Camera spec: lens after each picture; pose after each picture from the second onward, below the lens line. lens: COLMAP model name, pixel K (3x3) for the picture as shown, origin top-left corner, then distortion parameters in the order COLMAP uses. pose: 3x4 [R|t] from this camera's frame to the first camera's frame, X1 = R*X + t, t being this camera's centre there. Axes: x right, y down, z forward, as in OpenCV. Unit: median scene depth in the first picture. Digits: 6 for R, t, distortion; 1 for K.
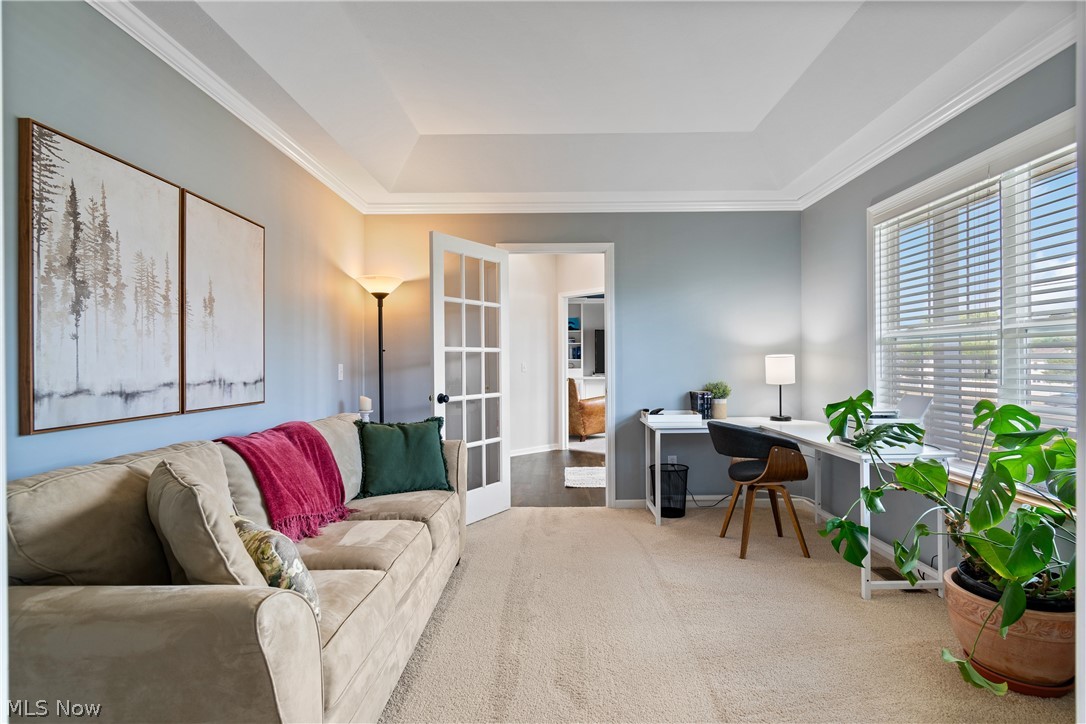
lens RADIAL K [[550.1, 0, 544.5], [0, 550.1, 361.8], [0, 0, 1]] dist [-0.003460, -0.000870]
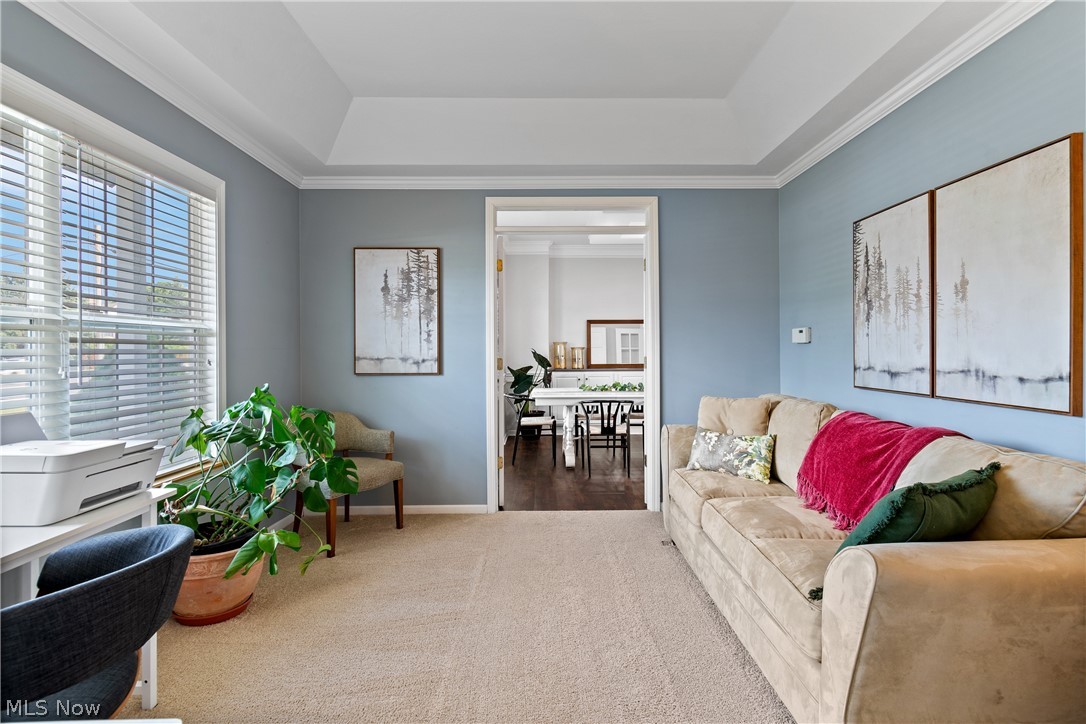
lens RADIAL K [[550.1, 0, 544.9], [0, 550.1, 352.8], [0, 0, 1]] dist [-0.003460, -0.000870]
pose [[-0.999674, 0.009732, -0.023588, 0.143111], [0.009583, 0.999934, 0.006397, -0.009258], [0.023648, 0.006169, -0.999701, 2.226869]]
